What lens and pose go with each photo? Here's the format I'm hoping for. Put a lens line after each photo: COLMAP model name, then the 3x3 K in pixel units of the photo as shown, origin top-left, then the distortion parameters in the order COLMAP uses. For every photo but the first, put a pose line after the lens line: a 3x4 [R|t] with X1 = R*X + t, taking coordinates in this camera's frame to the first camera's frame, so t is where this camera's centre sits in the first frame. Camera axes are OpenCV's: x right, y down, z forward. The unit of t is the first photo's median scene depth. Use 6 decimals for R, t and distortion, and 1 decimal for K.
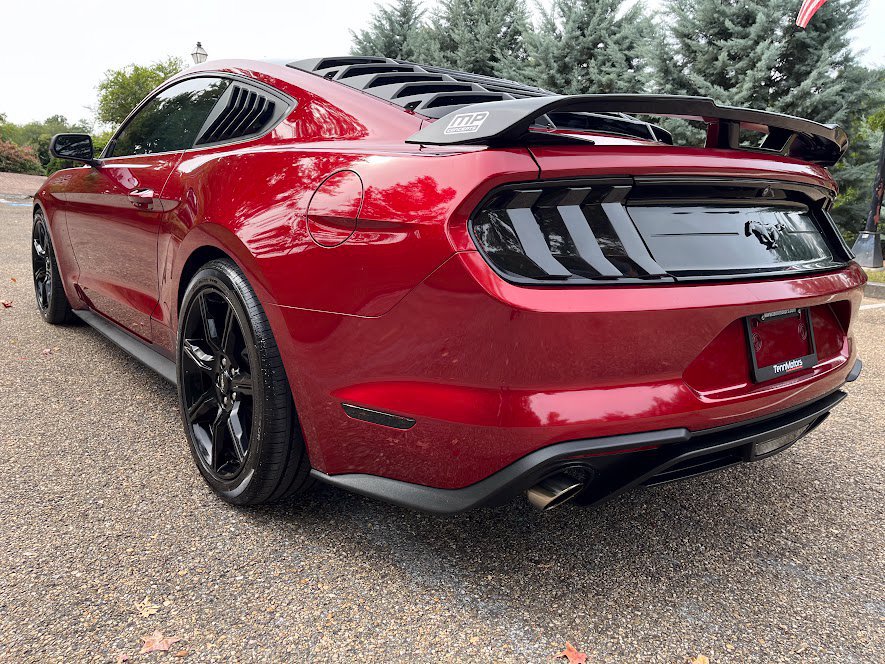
lens RADIAL K [[643.7, 0, 440.8], [0, 643.7, 338.4], [0, 0, 1]] dist [0.030148, -0.000624]
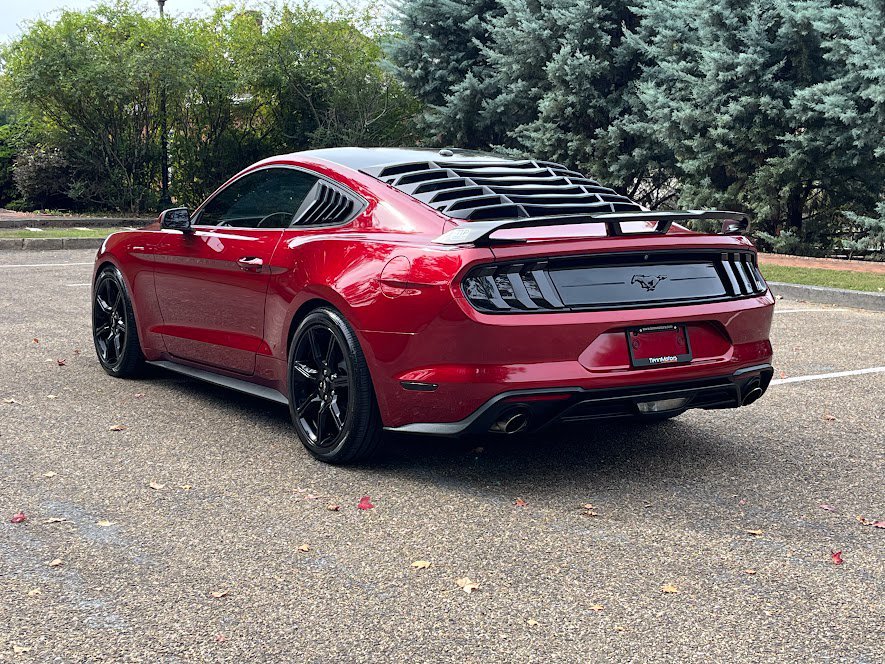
lens RADIAL K [[1261.1, 0, 444.4], [0, 1261.1, 330.4], [0, 0, 1]] dist [0.049824, 0.000000]
pose [[0.993305, -0.027978, -0.112086, 0.299245], [0.016412, 0.994565, -0.102817, 0.259065], [0.114353, 0.100289, 0.988365, -2.023379]]
